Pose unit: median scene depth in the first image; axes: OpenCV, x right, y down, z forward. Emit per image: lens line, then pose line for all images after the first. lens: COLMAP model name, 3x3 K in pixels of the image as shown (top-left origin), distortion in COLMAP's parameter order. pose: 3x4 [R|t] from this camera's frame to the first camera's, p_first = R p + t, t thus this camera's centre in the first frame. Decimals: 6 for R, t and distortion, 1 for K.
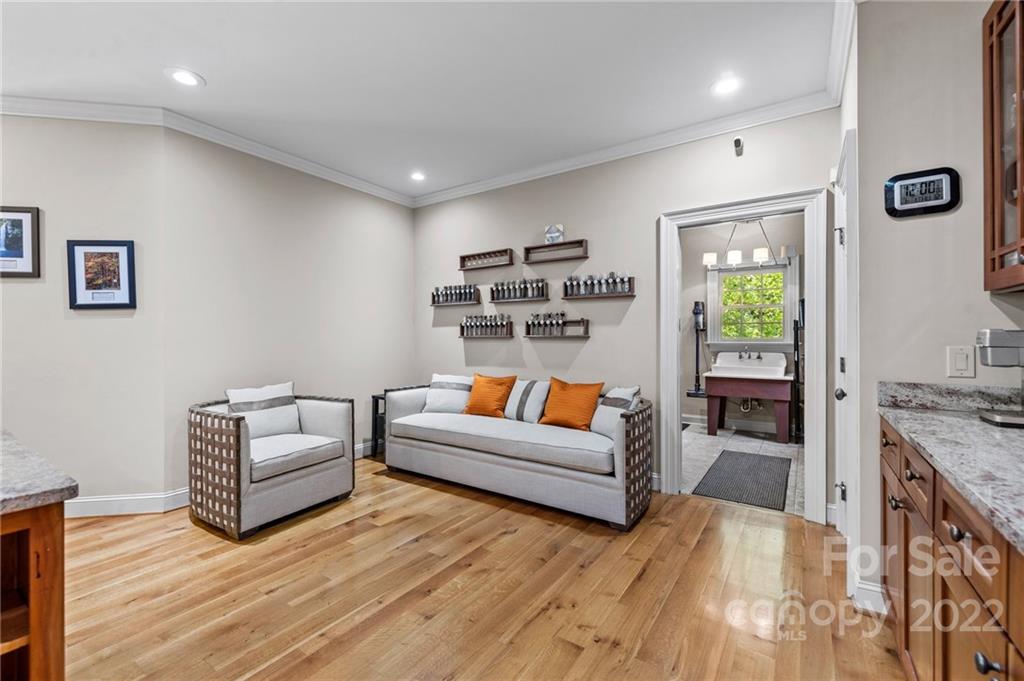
lens RADIAL K [[431.9, 0, 506.5], [0, 431.9, 339.3], [0, 0, 1]] dist [-0.001971, -0.000045]
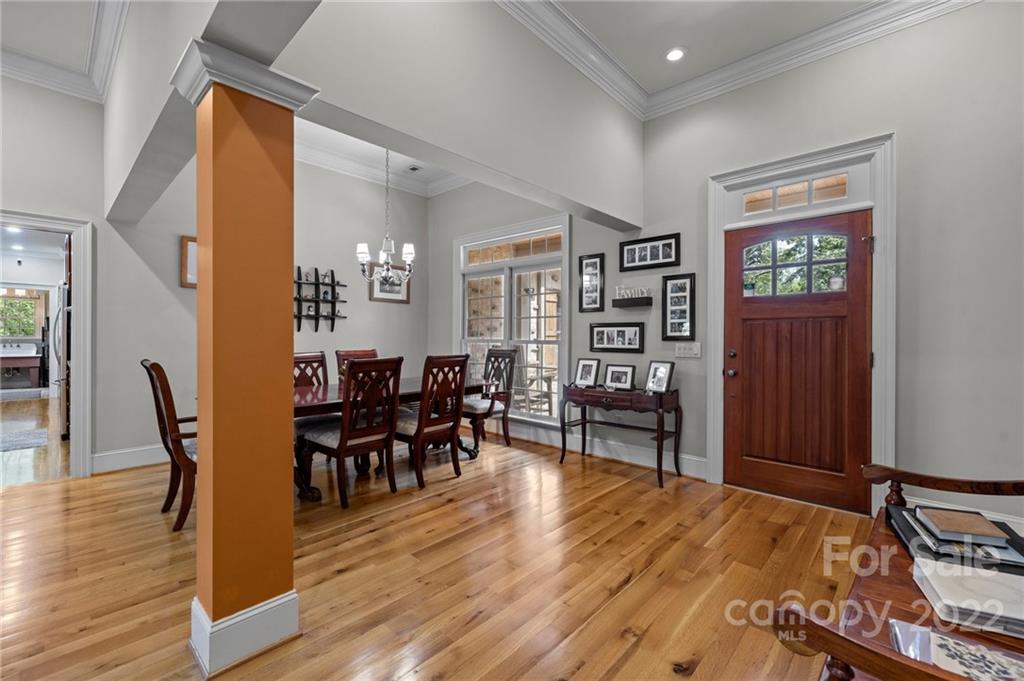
lens RADIAL K [[431.9, 0, 506.5], [0, 431.9, 339.3], [0, 0, 1]] dist [-0.001971, -0.000045]
pose [[0.142112, -0.002854, 0.989846, -1.009052], [0.000248, 0.999996, 0.002847, 0.009021], [-0.989851, -0.000160, 0.142112, -1.420326]]
